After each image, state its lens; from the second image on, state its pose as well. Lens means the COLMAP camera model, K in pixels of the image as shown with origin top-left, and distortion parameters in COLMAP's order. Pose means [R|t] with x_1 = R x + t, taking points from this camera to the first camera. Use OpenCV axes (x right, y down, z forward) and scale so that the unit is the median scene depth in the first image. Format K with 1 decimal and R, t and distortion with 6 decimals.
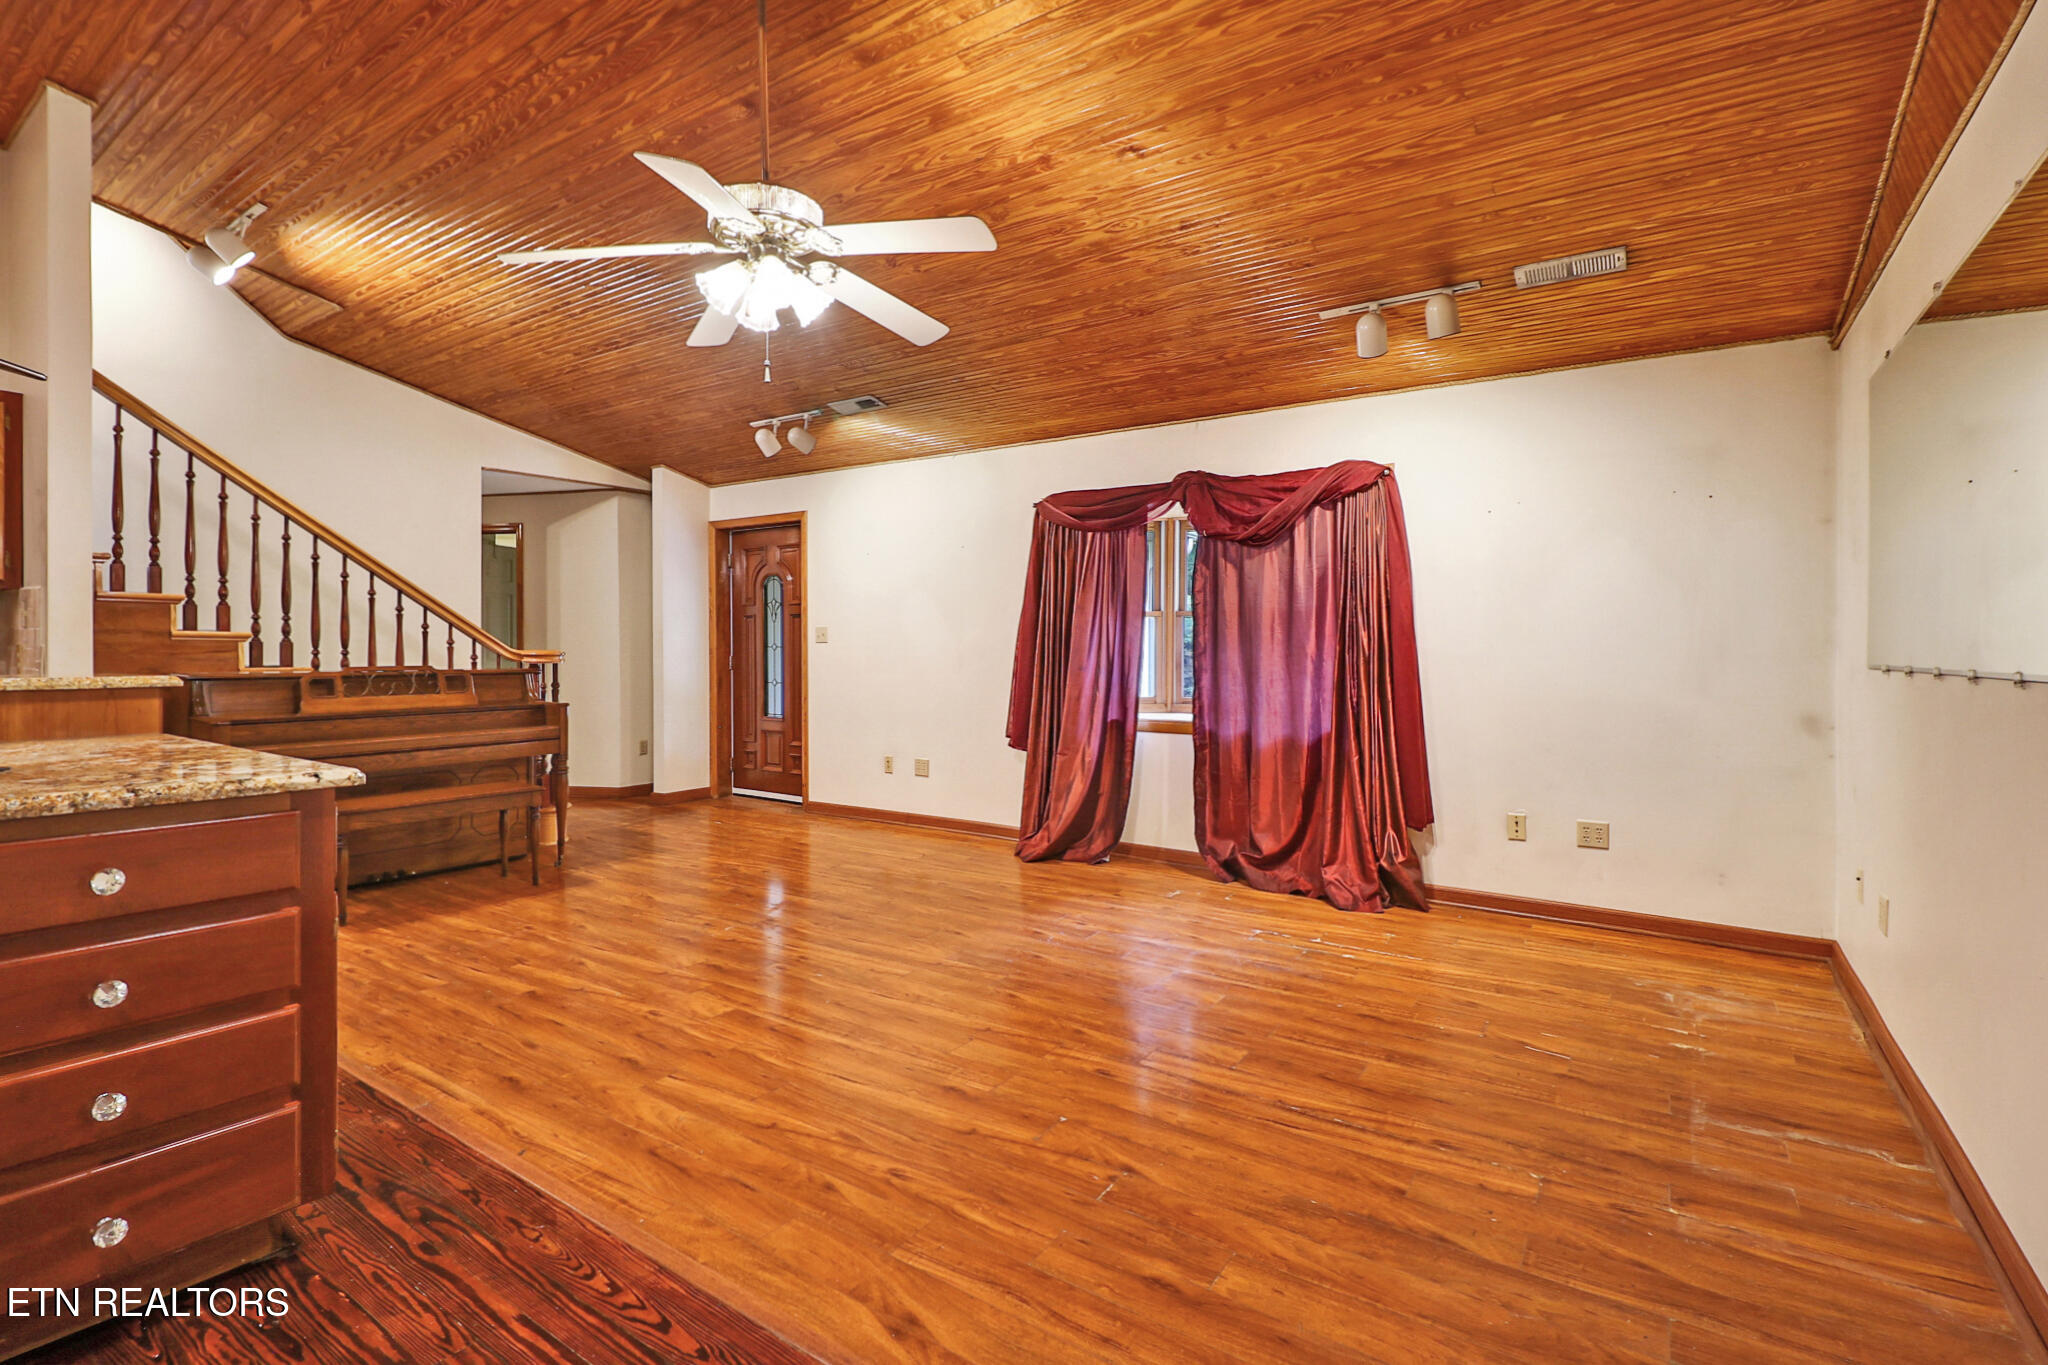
lens RADIAL K [[945.6, 0, 1008.3], [0, 945.6, 656.6], [0, 0, 1]] dist [0.021222, -0.024916]
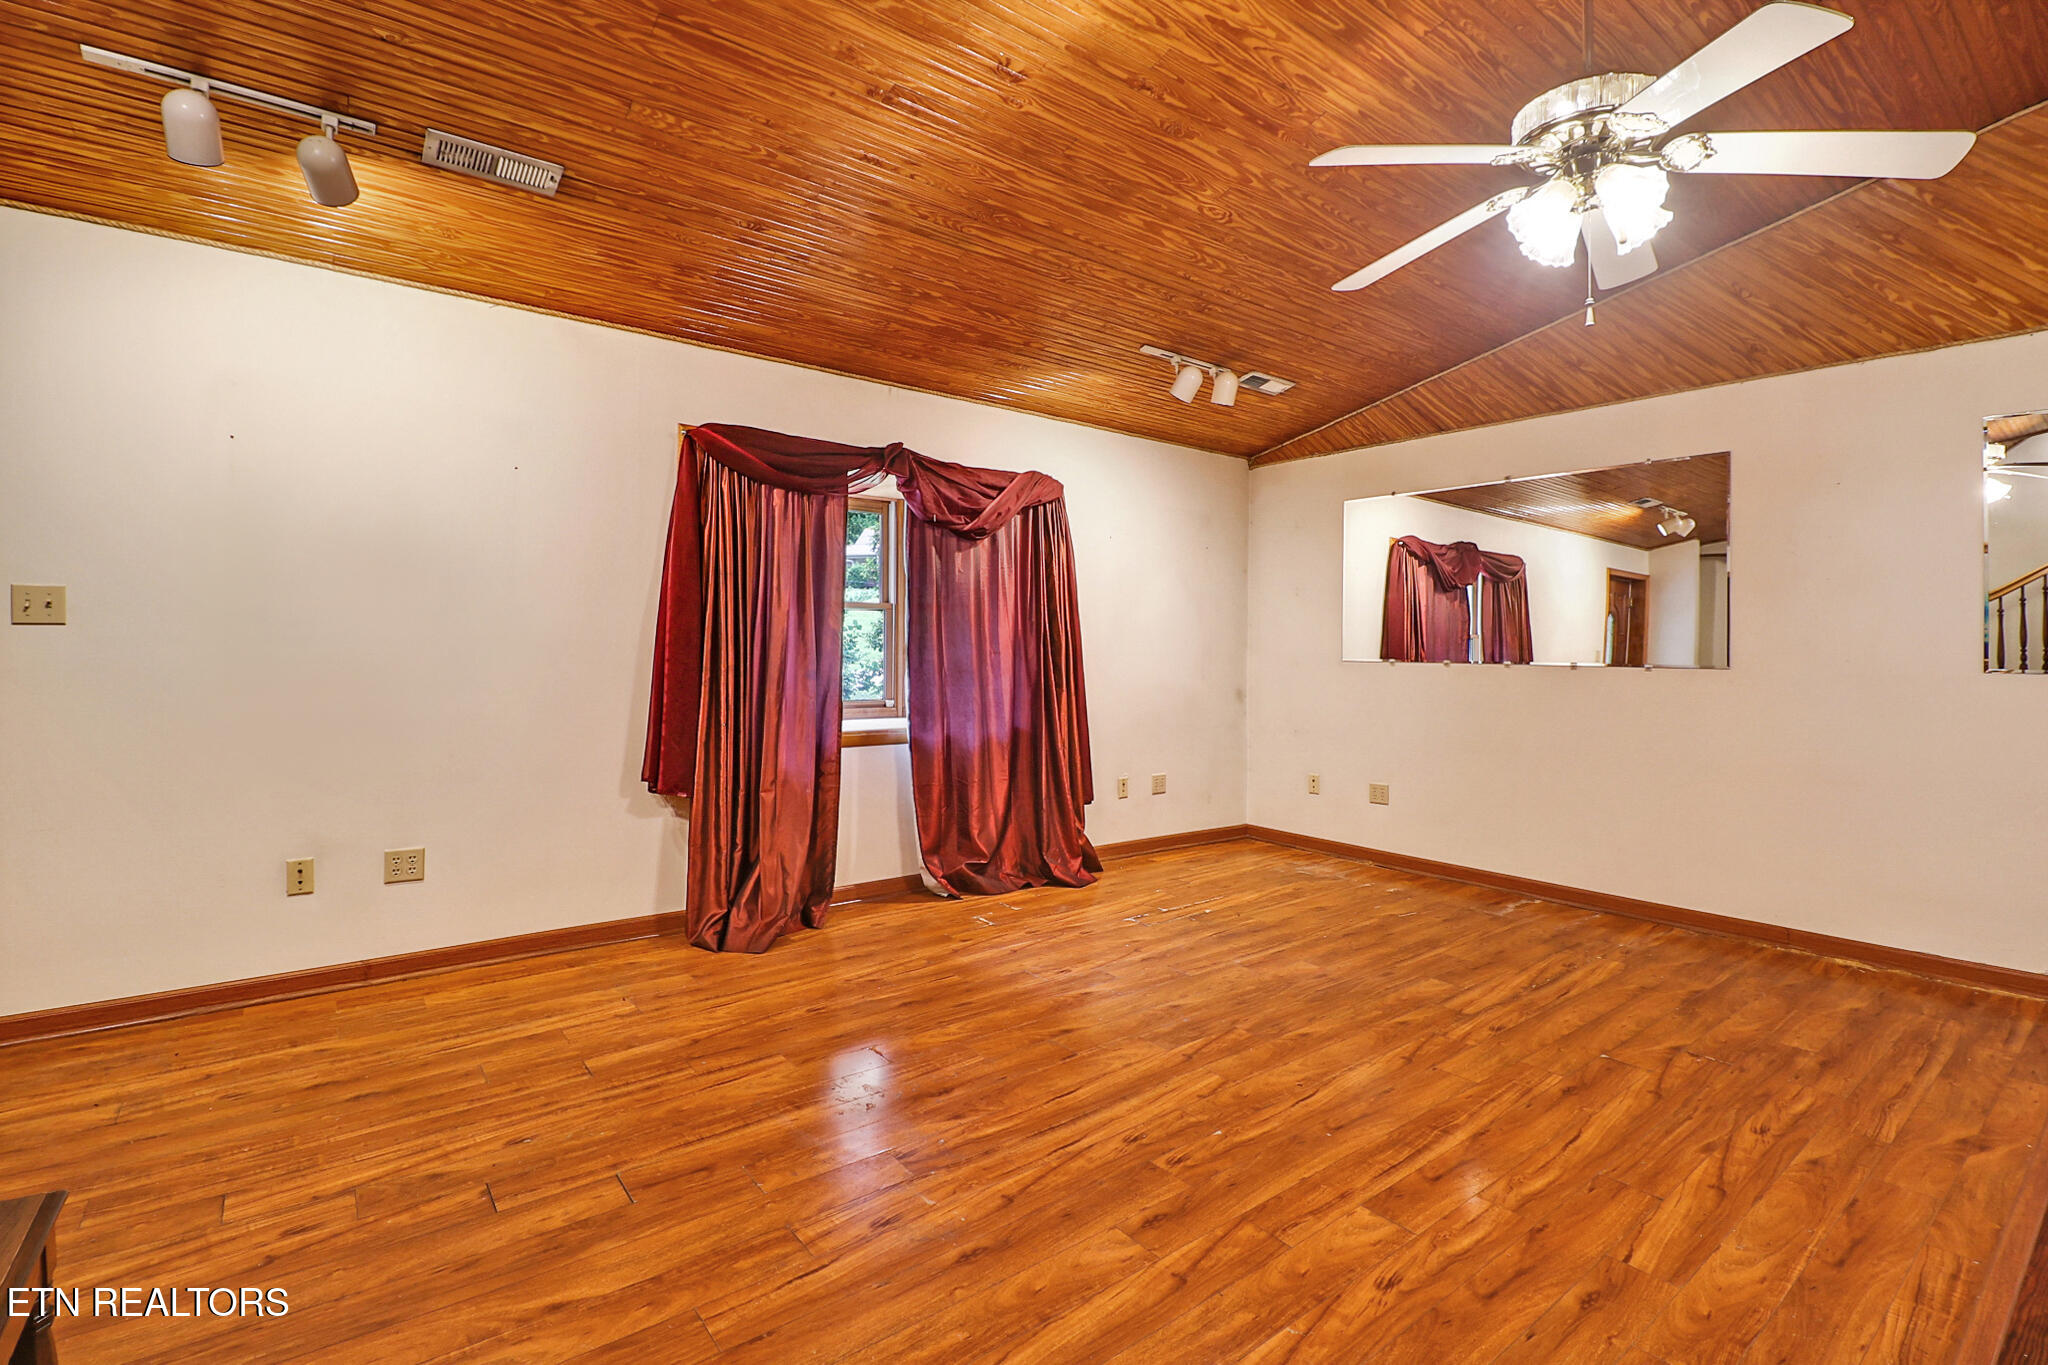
lens RADIAL K [[945.6, 0, 1008.3], [0, 945.6, 656.6], [0, 0, 1]] dist [0.021222, -0.024916]
pose [[0.299794, -0.008853, 0.953963, -0.932383], [-0.004456, 0.999933, 0.010680, -0.014270], [-0.953993, -0.007452, 0.299735, 0.982505]]
